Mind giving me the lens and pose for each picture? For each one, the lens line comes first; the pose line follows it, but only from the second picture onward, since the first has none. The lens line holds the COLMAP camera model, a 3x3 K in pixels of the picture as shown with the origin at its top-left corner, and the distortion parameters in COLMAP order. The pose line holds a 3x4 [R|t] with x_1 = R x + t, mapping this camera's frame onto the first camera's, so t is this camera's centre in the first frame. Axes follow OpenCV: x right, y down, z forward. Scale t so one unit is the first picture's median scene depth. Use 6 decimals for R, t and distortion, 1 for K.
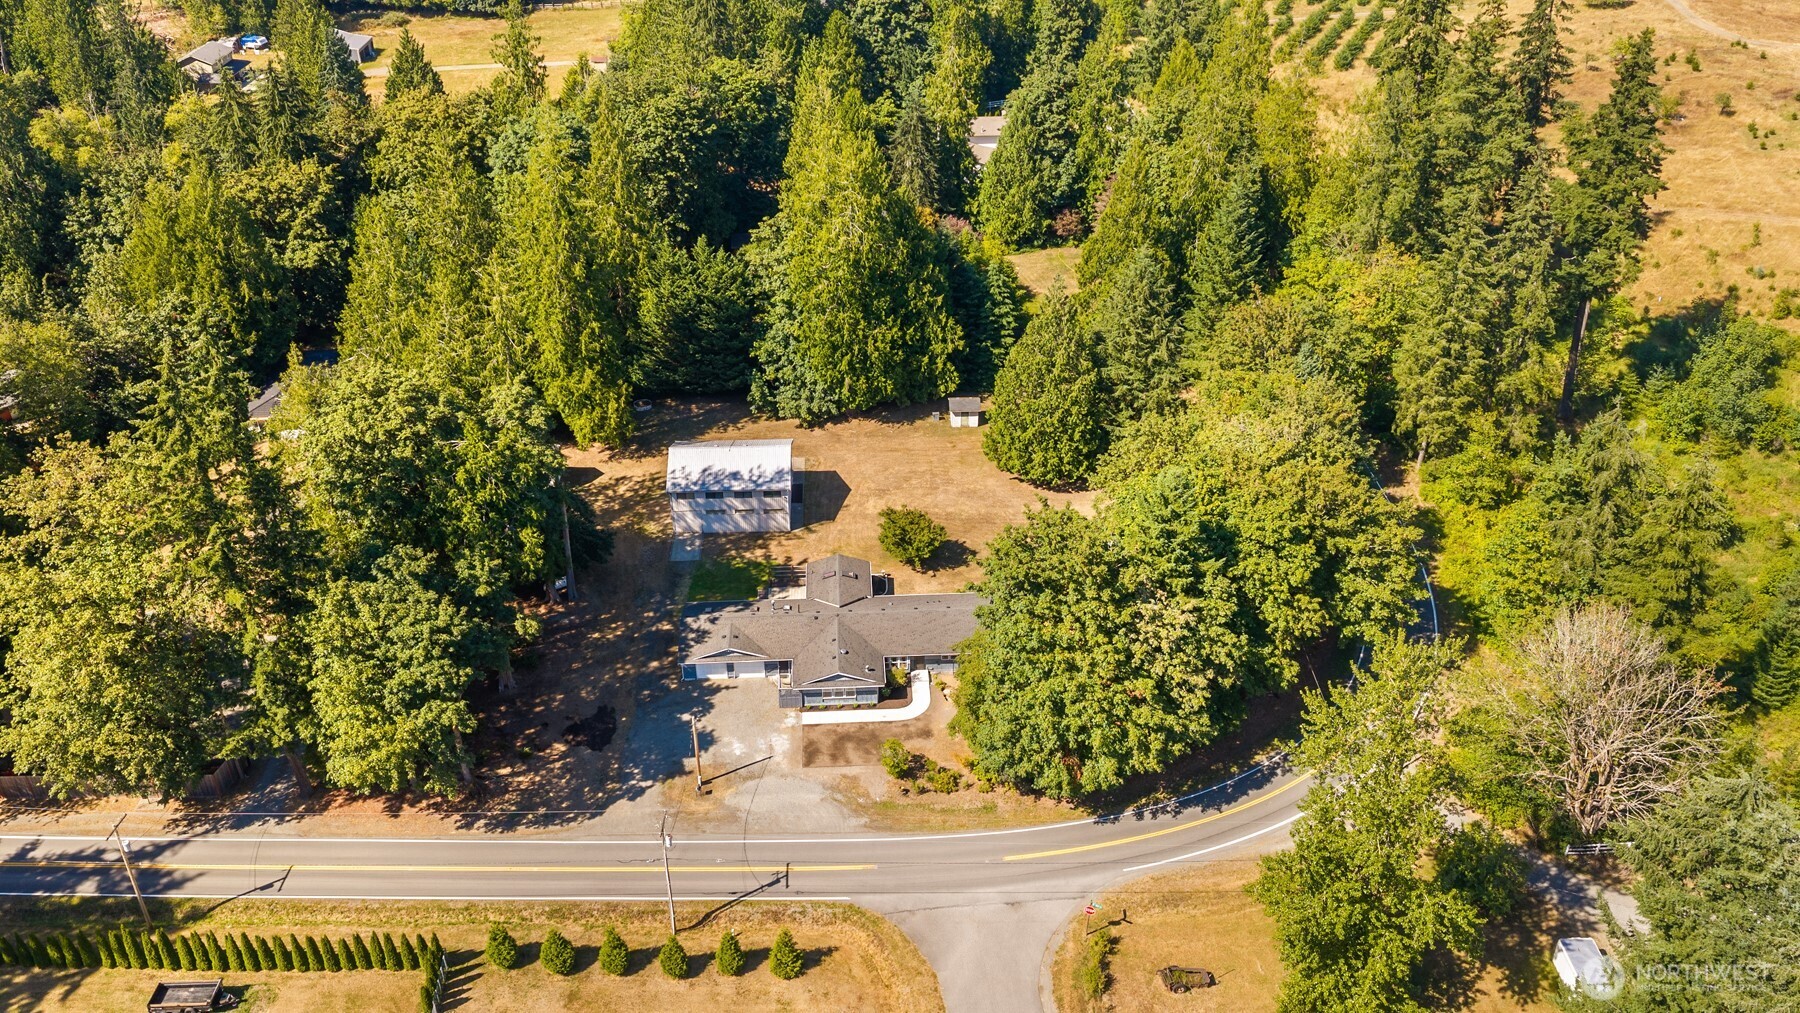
lens RADIAL K [[1469.8, 0, 900.4], [0, 1469.8, 508.3], [0, 0, 1]] dist [0.015555, -0.012586]
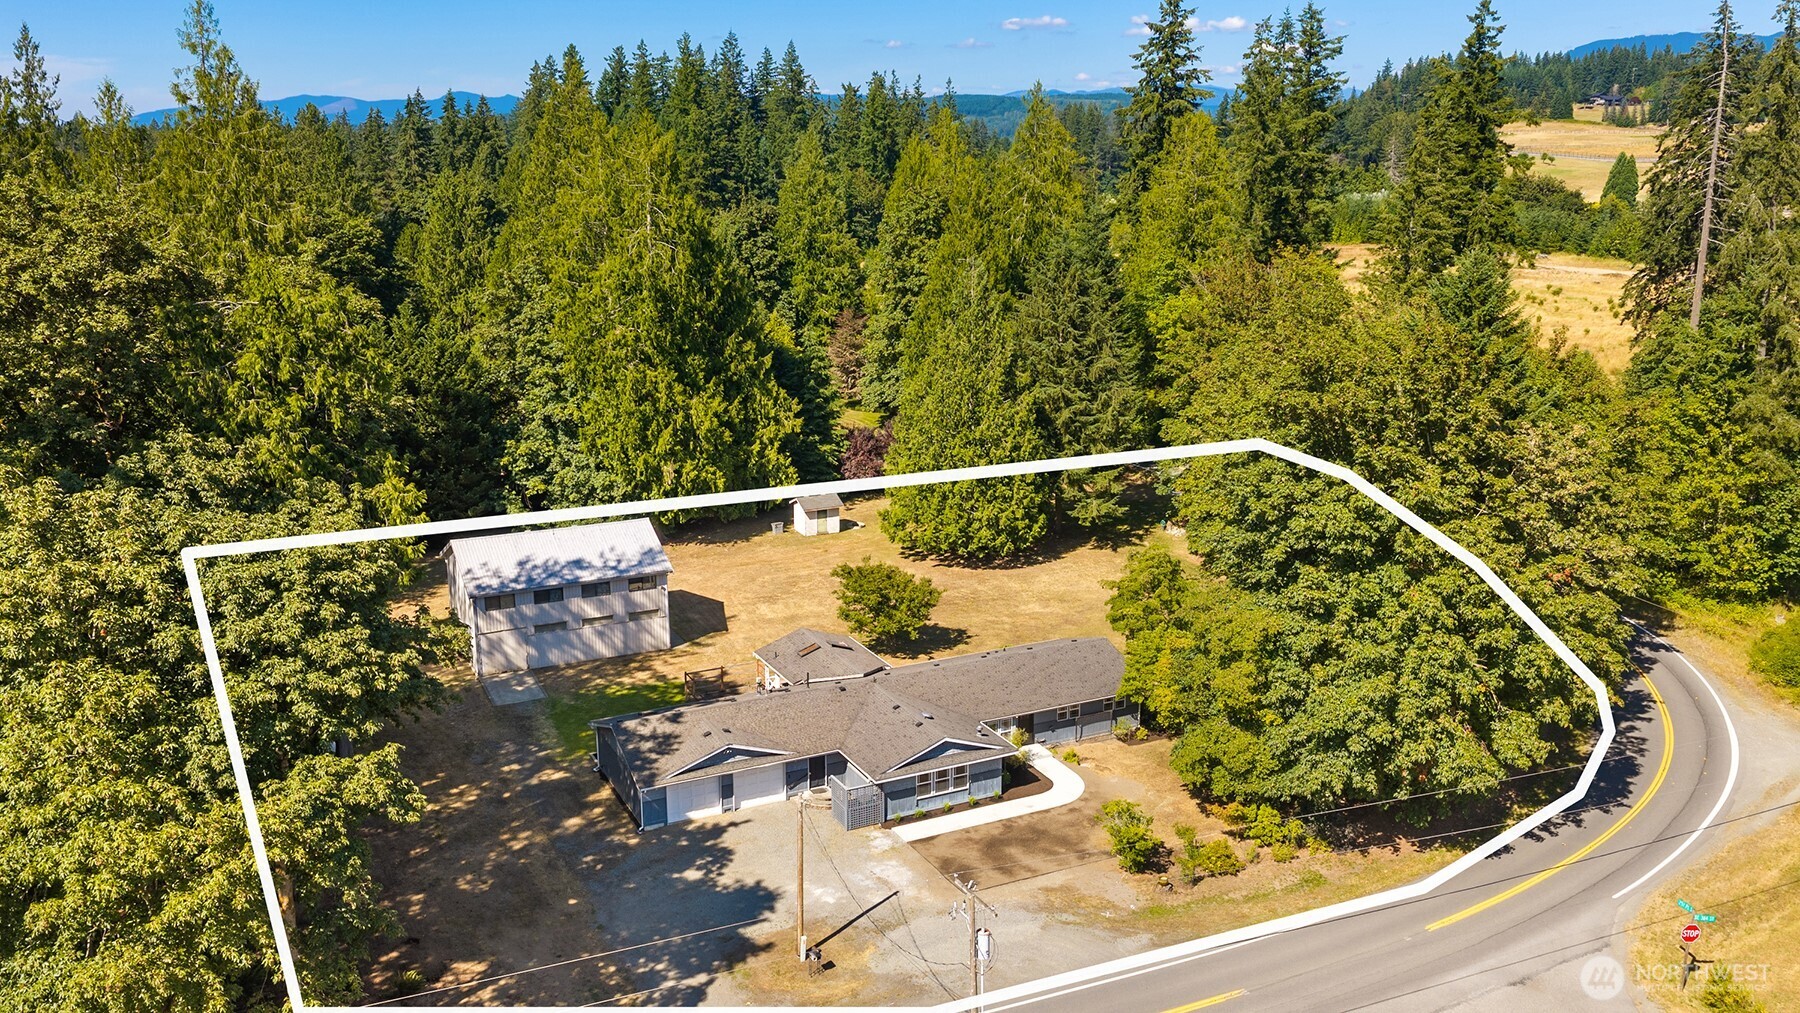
lens RADIAL K [[1469.8, 0, 900.0], [0, 1469.8, 504.2], [0, 0, 1]] dist [0.015555, -0.012586]
pose [[0.908936, -0.091724, 0.406721, -0.239306], [0.218196, 0.935898, -0.276559, 0.154385], [-0.355282, 0.340119, 0.870686, 0.415238]]
